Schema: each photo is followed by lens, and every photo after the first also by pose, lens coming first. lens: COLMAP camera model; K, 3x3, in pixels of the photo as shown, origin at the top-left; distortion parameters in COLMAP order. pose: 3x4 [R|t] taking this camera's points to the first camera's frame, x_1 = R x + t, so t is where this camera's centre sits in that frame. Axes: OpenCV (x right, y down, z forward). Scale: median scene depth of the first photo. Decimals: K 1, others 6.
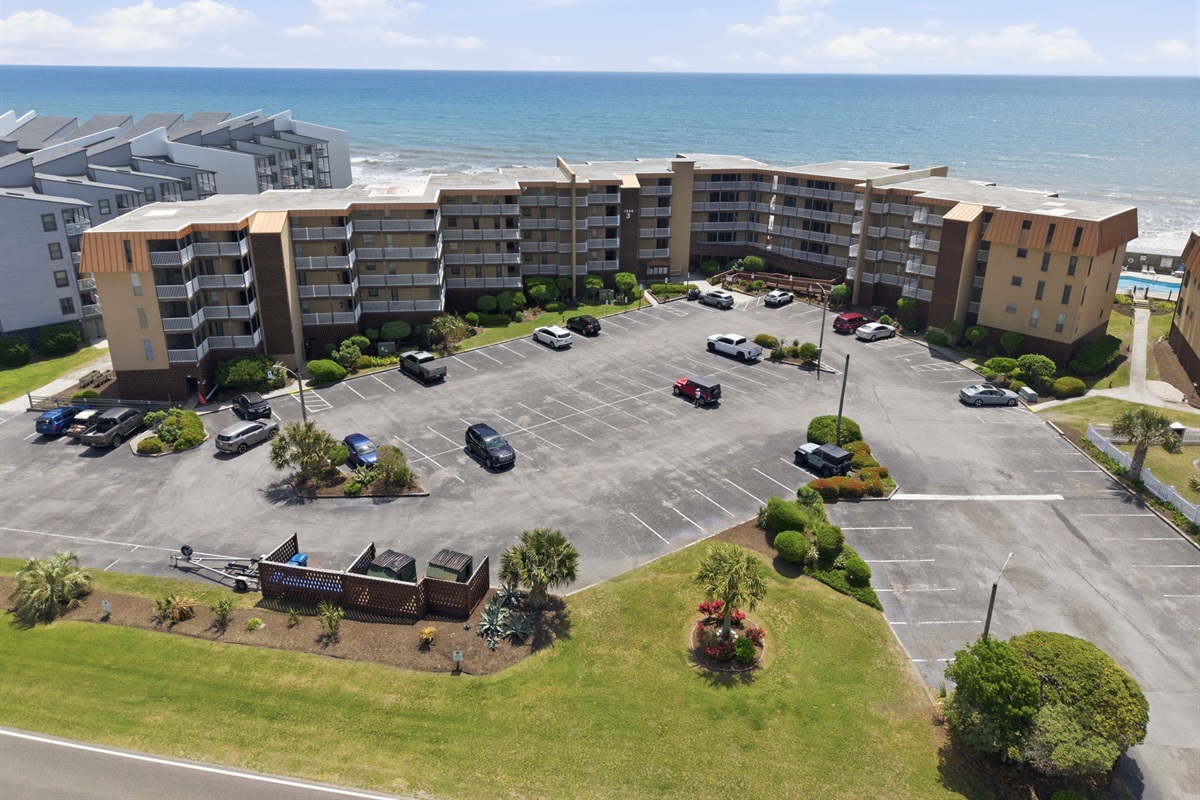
lens RADIAL K [[805.0, 0, 595.7], [0, 805.0, 359.0], [0, 0, 1]] dist [0.037863, -0.039114]
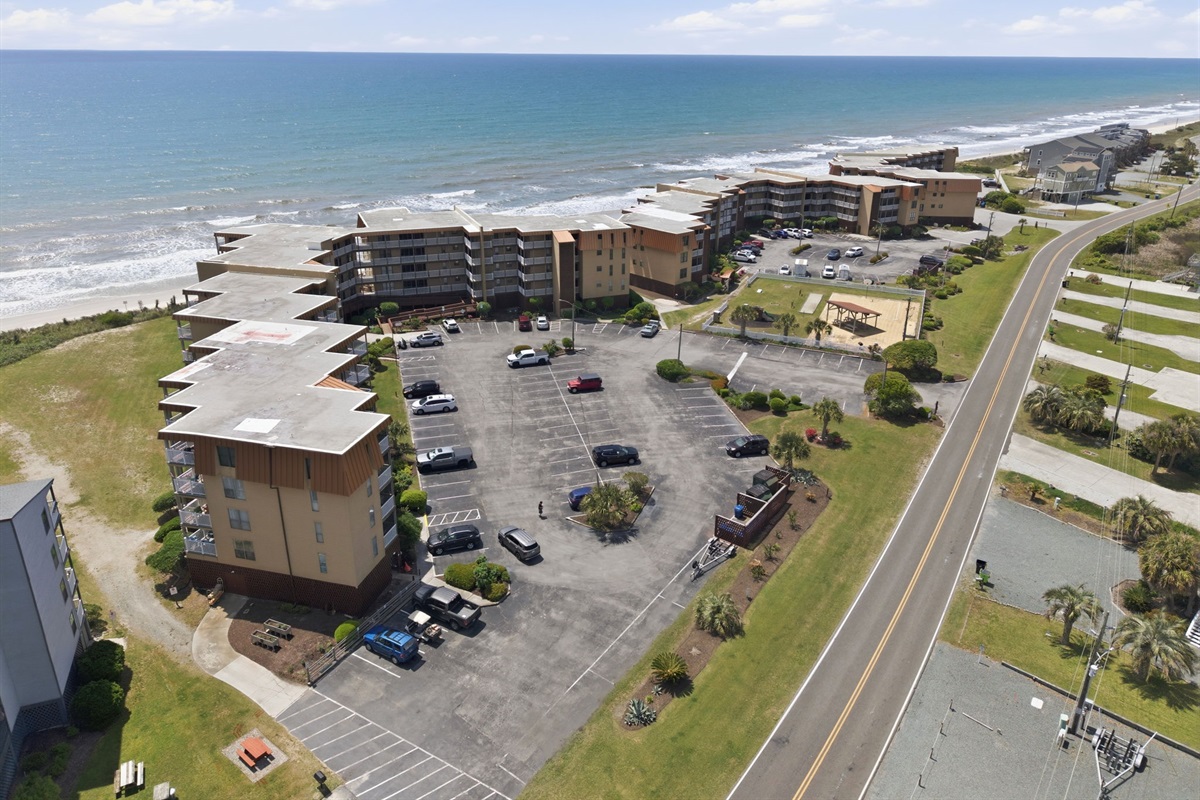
lens RADIAL K [[805.0, 0, 594.7], [0, 805.0, 373.5], [0, 0, 1]] dist [0.037863, -0.039114]
pose [[0.375013, -0.349625, 0.858561, -0.928193], [0.309672, 0.920196, 0.239462, -0.269680], [-0.873767, 0.176071, 0.453355, 0.228001]]
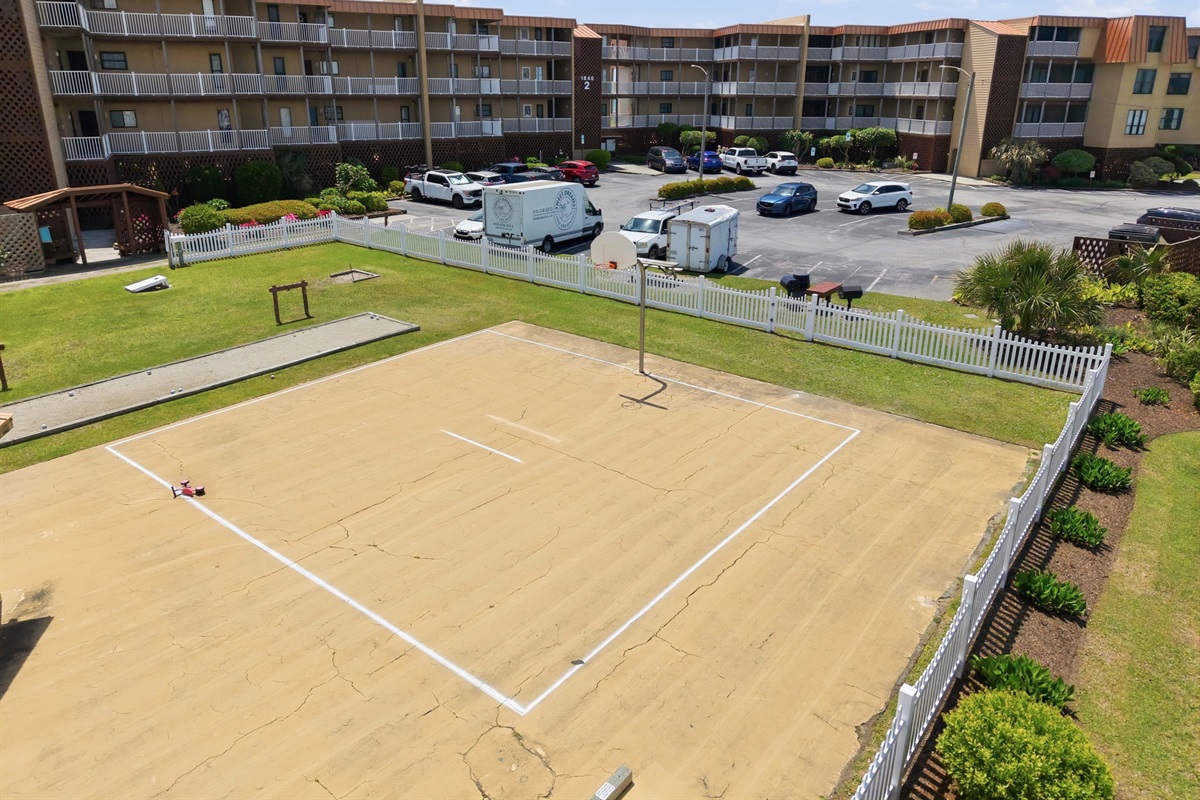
lens RADIAL K [[805.0, 0, 596.4], [0, 805.0, 369.0], [0, 0, 1]] dist [0.037863, -0.039114]
pose [[0.603793, -0.262618, 0.752640, 0.569717], [0.265696, 0.956484, 0.120594, 0.125778], [-0.751558, 0.127160, 0.647295, 0.320039]]
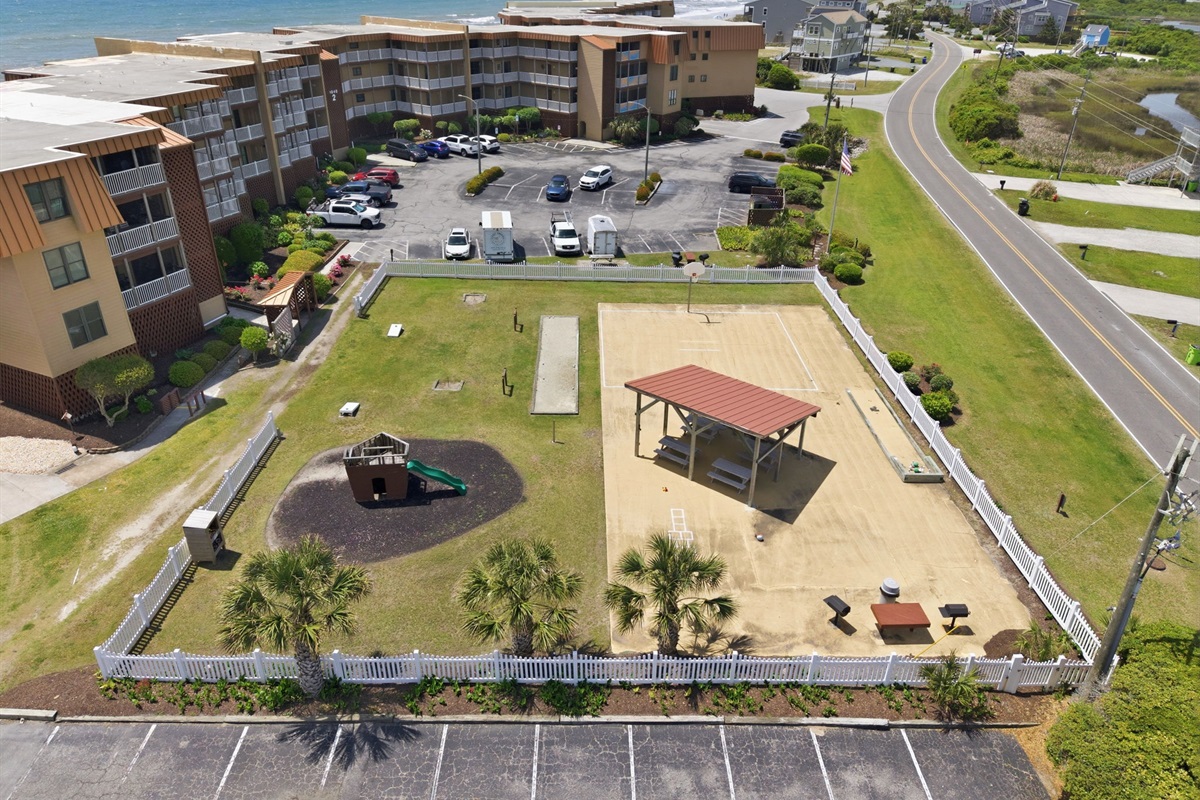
lens RADIAL K [[805.0, 0, 595.7], [0, 805.0, 402.9], [0, 0, 1]] dist [0.037863, -0.039114]
pose [[-0.025706, -0.490311, 0.871168, 0.199384], [0.324547, 0.820158, 0.471179, -0.092923], [-0.945520, 0.294847, 0.138046, 0.469008]]
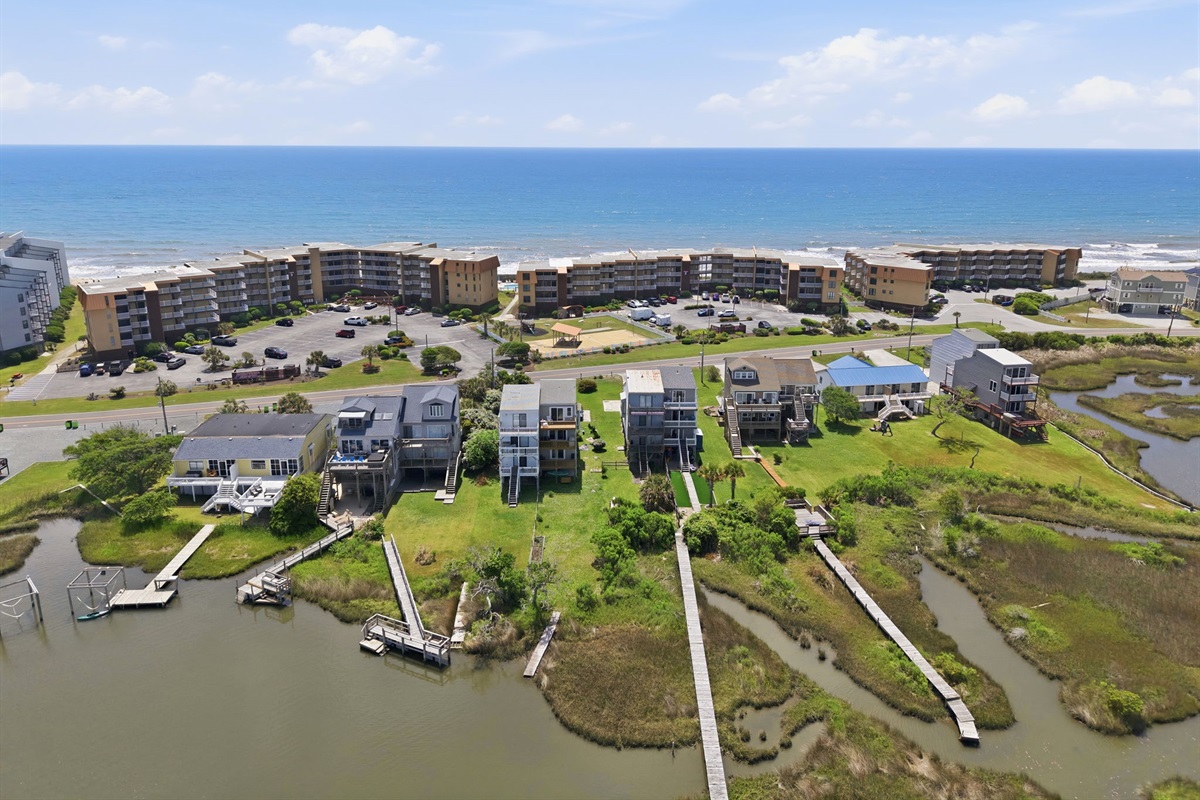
lens RADIAL K [[805.0, 0, 610.8], [0, 805.0, 354.6], [0, 0, 1]] dist [0.037863, -0.039114]
pose [[0.860366, -0.131749, 0.492353, -0.346645], [0.172963, 0.984160, -0.038894, 0.283091], [-0.479430, 0.118622, 0.869526, -1.355282]]
